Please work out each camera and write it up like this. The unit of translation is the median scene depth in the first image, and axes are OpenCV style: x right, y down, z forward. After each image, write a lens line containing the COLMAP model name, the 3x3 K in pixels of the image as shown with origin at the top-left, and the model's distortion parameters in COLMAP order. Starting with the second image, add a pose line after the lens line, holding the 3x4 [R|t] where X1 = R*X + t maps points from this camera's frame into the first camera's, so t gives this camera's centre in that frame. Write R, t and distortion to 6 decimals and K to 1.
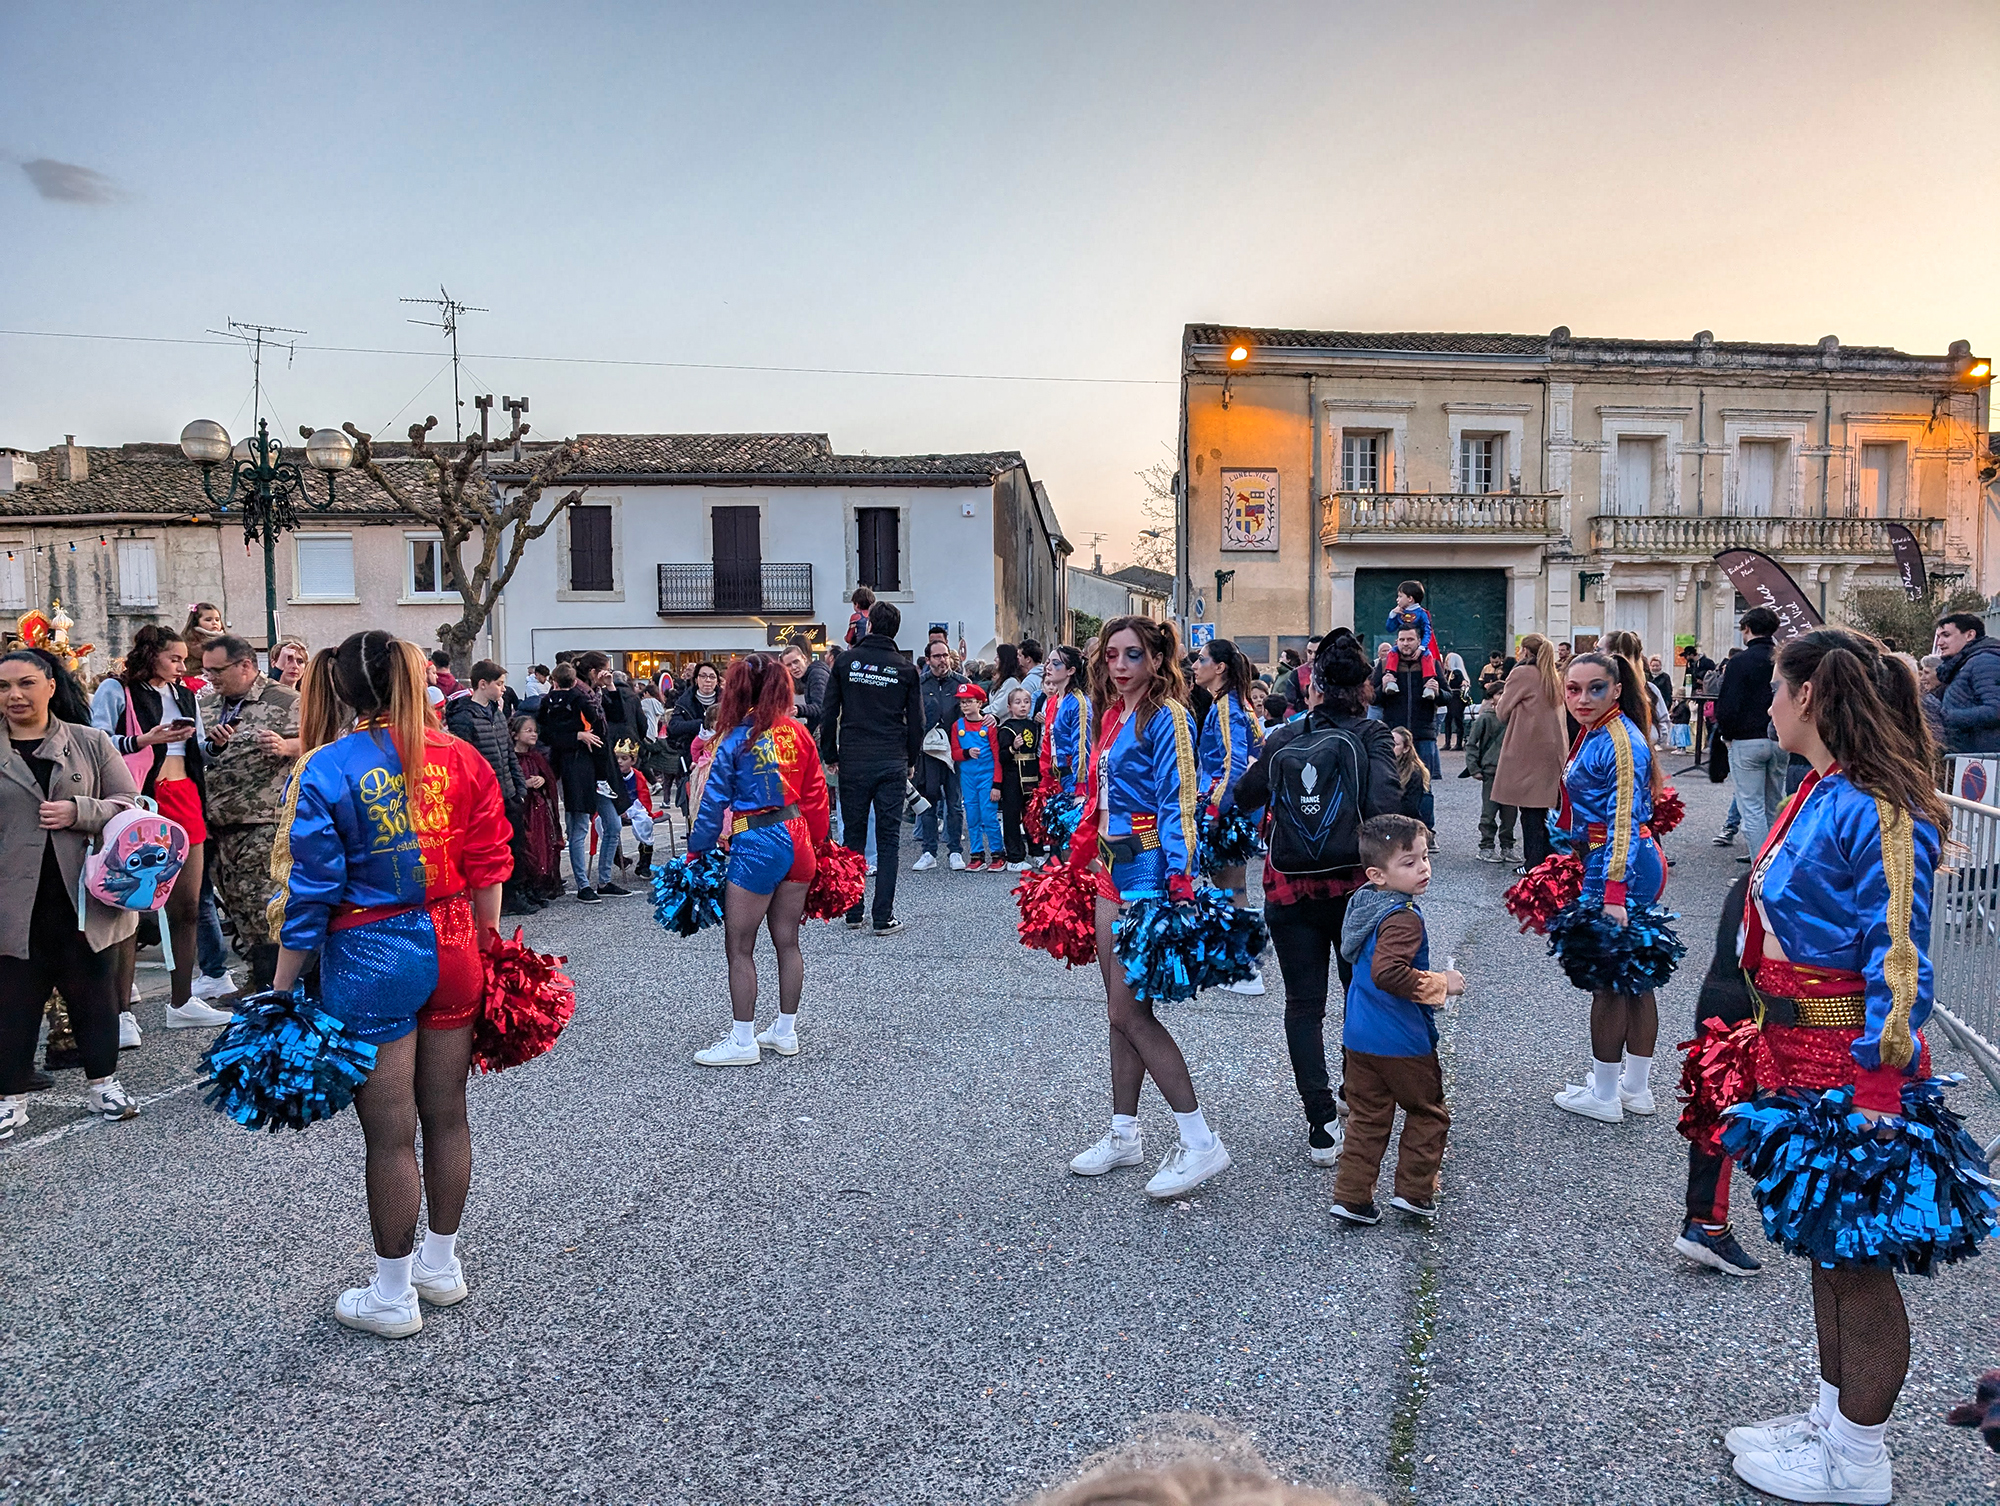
lens RADIAL K [[1459.9, 0, 1000.3], [0, 1459.9, 760.0], [0, 0, 1]] dist [0.026987, -0.022484]
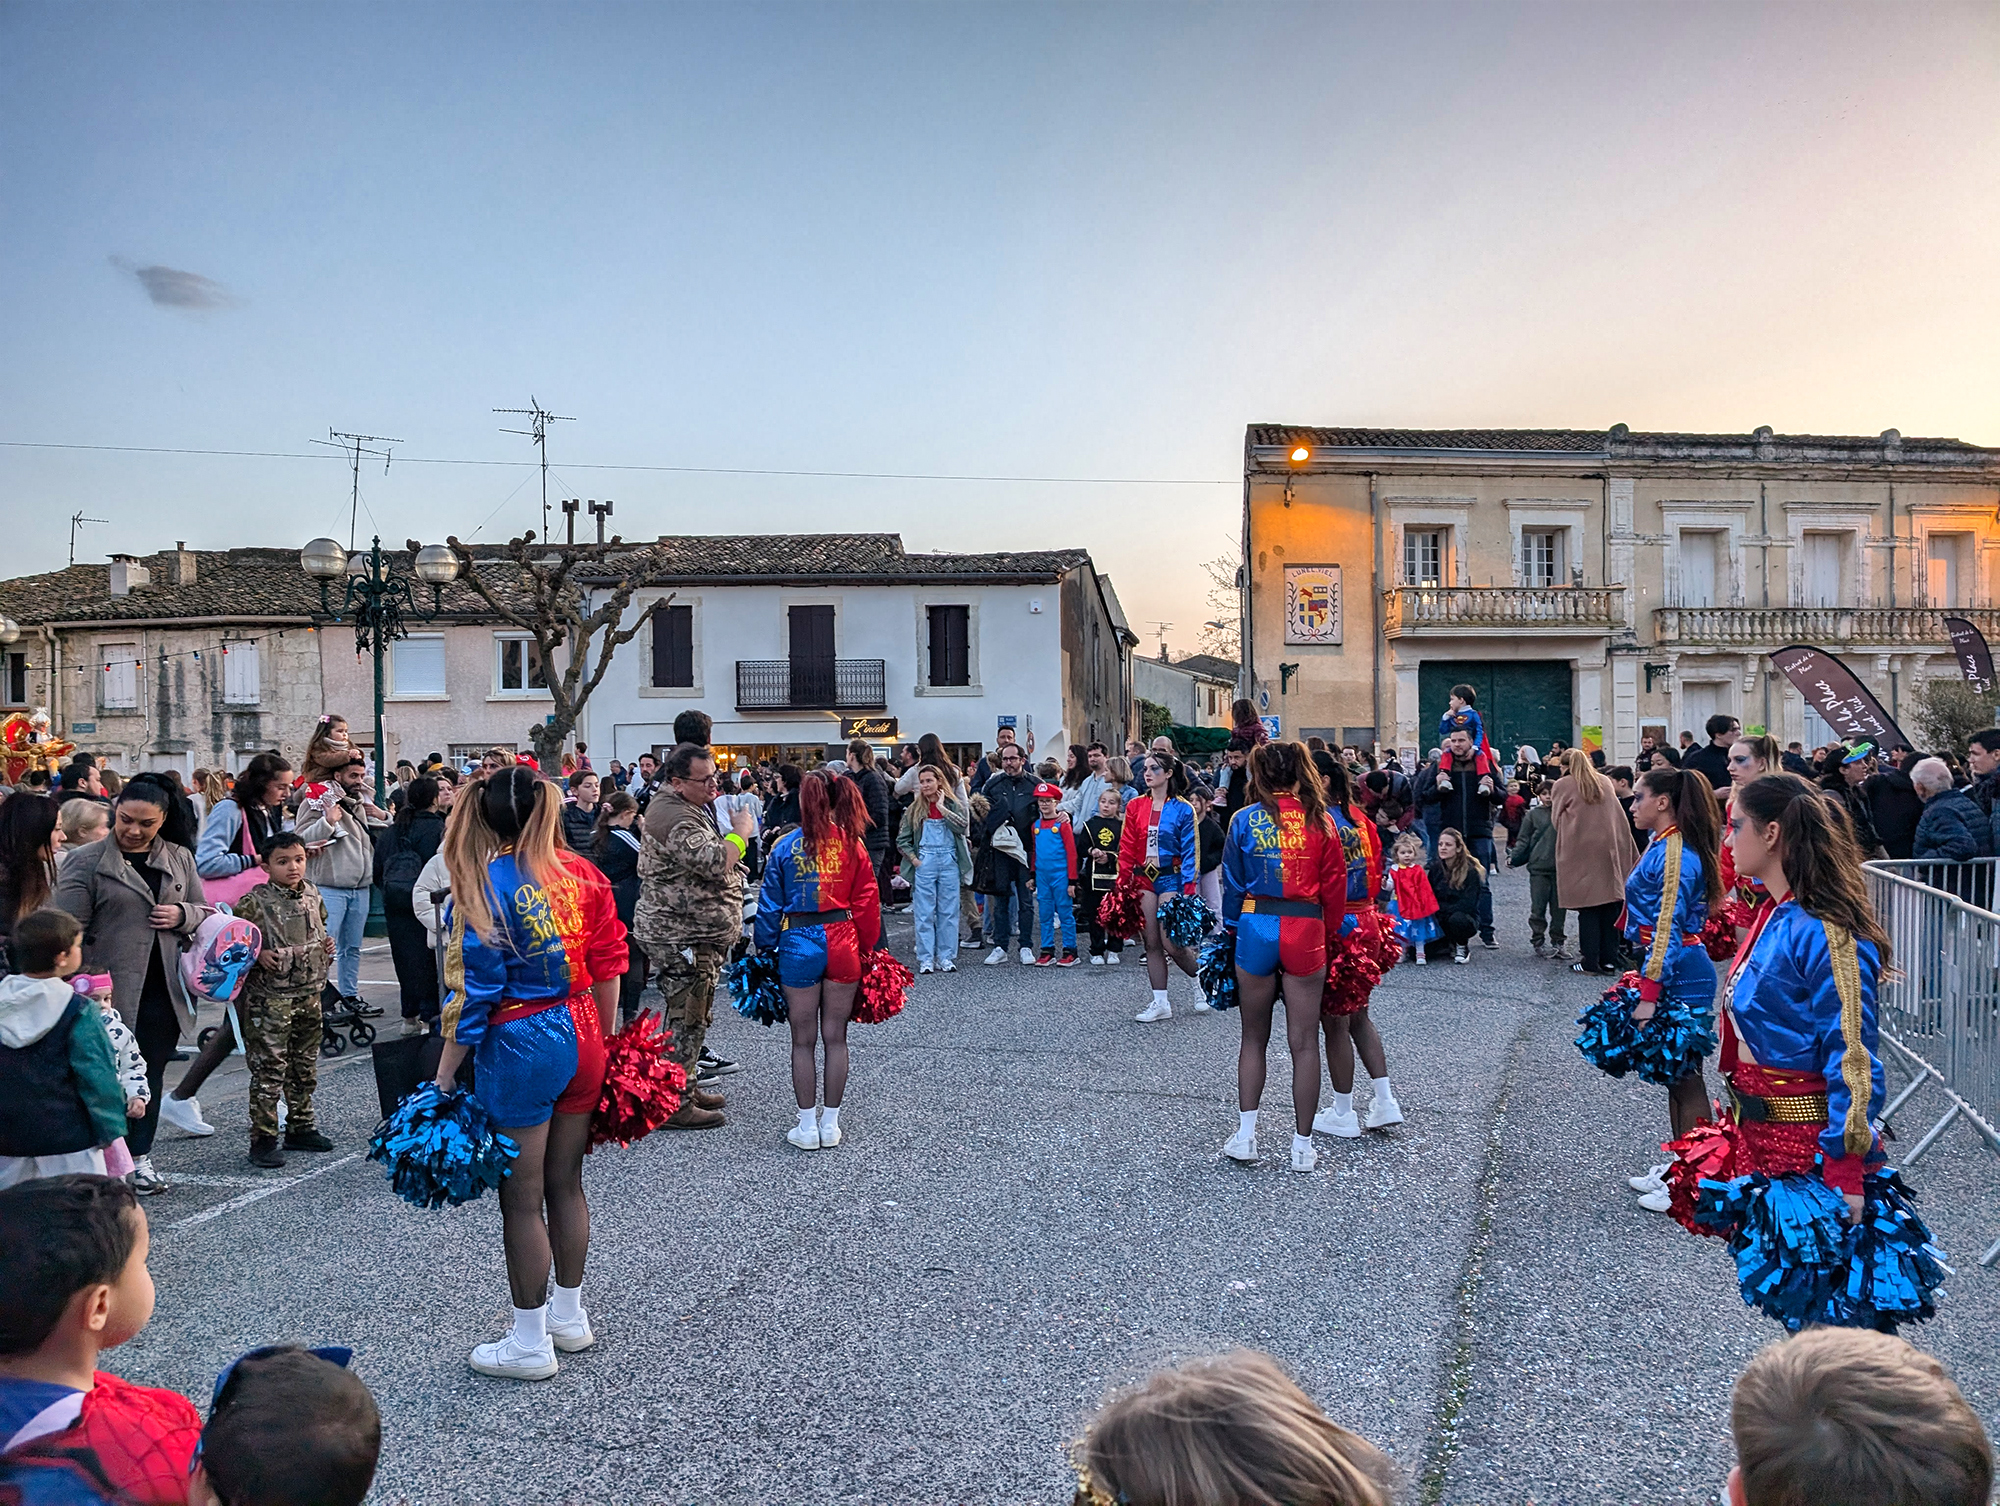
lens RADIAL K [[1459.9, 0, 1013.1], [0, 1459.9, 745.8], [0, 0, 1]] dist [0.026987, -0.022484]
pose [[0.999302, -0.002759, -0.037261, -0.000201], [0.000166, 0.997588, -0.069412, -0.002470], [0.037363, 0.069357, 0.996892, -0.014489]]
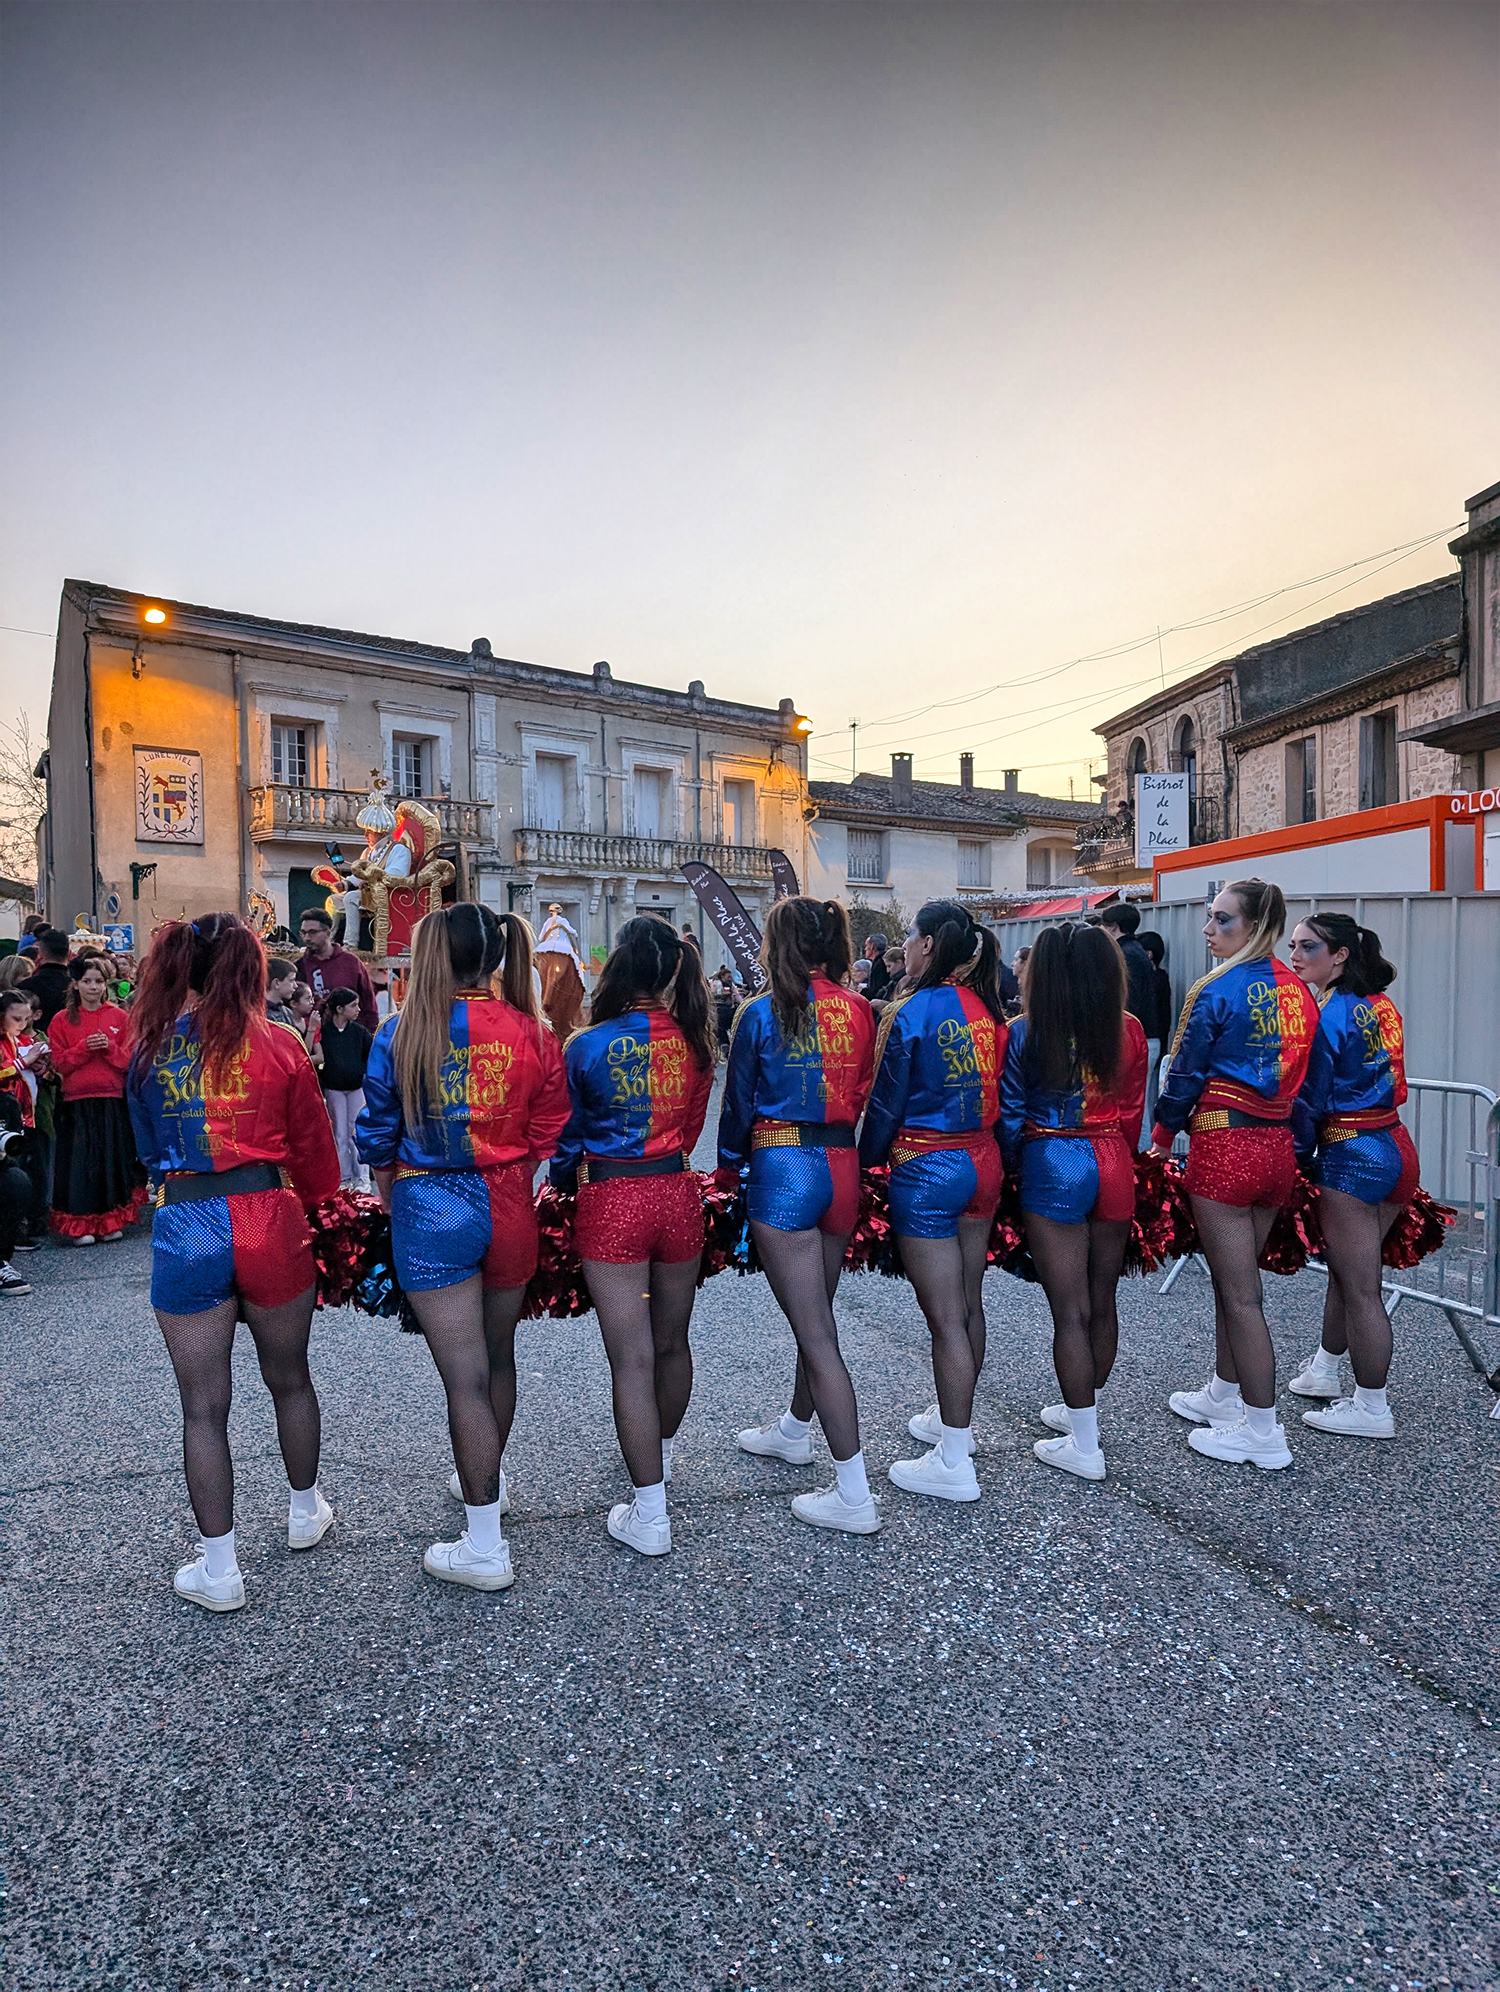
lens RADIAL K [[1454.1, 0, 738.5], [0, 1454.1, 1022.8], [0, 0, 1]] dist [0.026987, -0.022484]
pose [[0.828376, -0.016313, 0.559935, -0.038147], [0.035442, 0.999099, -0.023326, -0.003025], [-0.559050, 0.039168, 0.828208, 0.091117]]
